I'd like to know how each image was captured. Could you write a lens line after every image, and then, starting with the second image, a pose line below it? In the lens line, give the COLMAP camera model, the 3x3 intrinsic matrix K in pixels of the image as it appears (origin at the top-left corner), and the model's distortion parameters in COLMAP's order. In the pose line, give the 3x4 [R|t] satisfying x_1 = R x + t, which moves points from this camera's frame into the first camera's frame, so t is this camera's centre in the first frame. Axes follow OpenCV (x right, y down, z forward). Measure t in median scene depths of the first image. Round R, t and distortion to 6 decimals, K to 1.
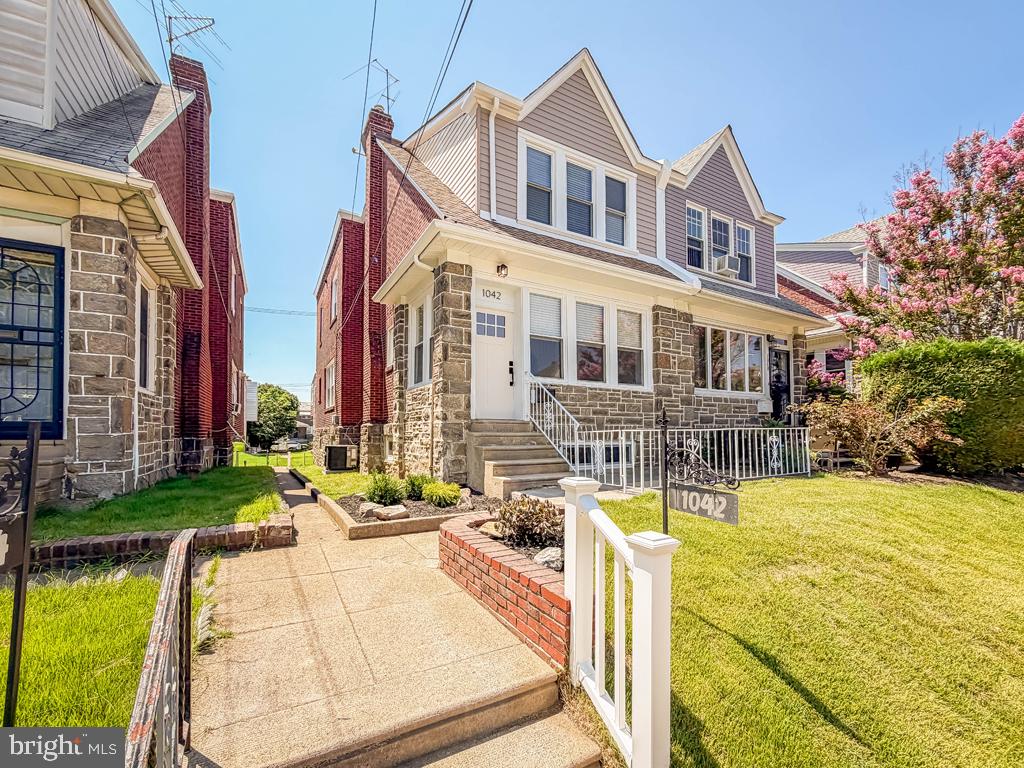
lens RADIAL K [[420.7, 0, 562.5], [0, 420.7, 417.0], [0, 0, 1]] dist [-0.000710, -0.000394]
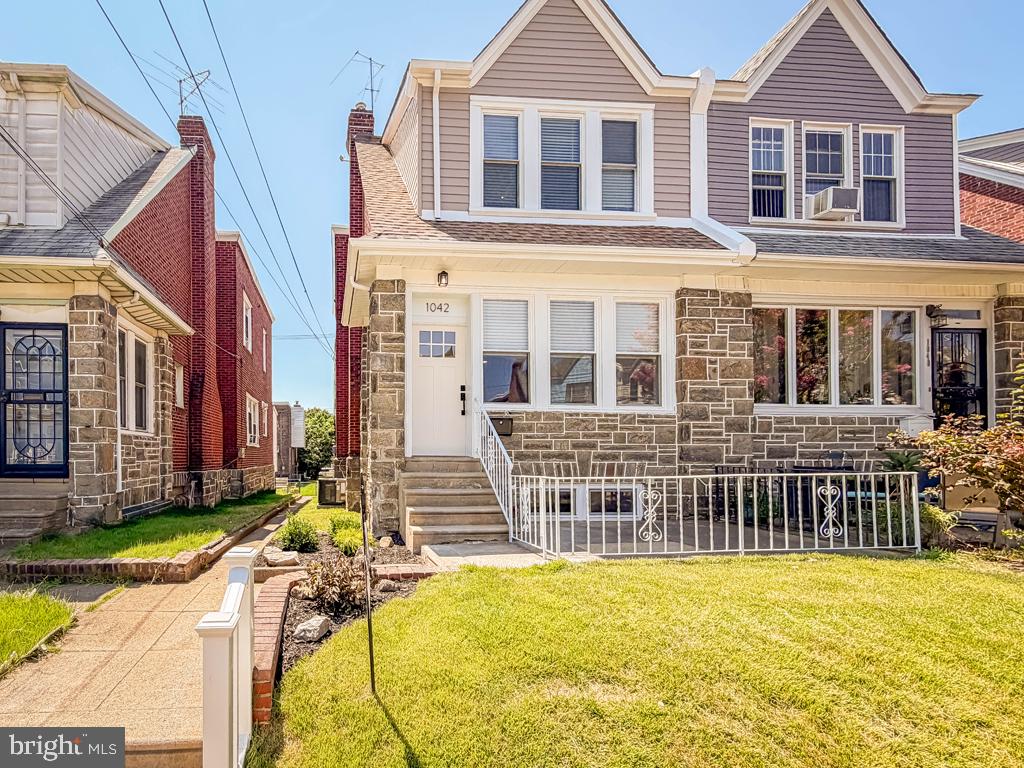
lens RADIAL K [[521.8, 0, 388.7], [0, 521.8, 451.4], [0, 0, 1]] dist [-0.000257, -0.000145]
pose [[0.899156, -0.005719, -0.437592, 0.175036], [0.014139, 0.999772, 0.015986, -0.019249], [0.437401, -0.020561, 0.899032, 0.011311]]
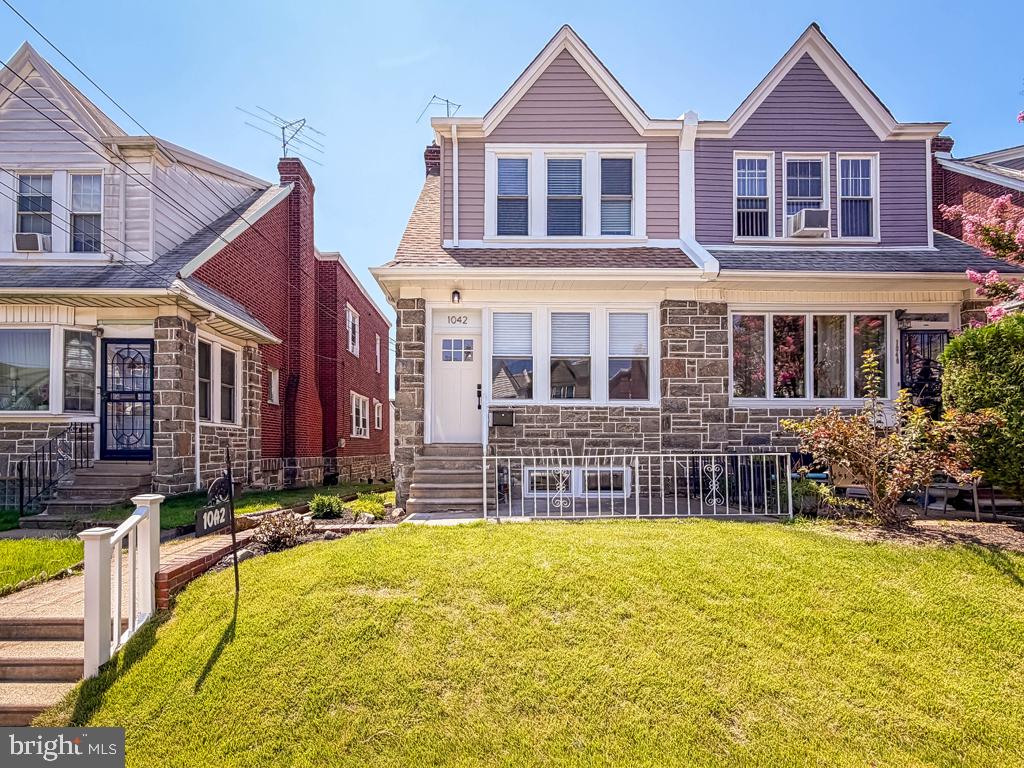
lens RADIAL K [[479.8, 0, 479.7], [0, 479.8, 438.2], [0, 0, 1]] dist [0.000793, -0.000814]
pose [[0.872634, -0.012587, -0.488212, 0.385940], [0.016874, 0.999848, 0.004383, -0.009693], [0.488083, -0.012063, 0.872714, 0.012355]]
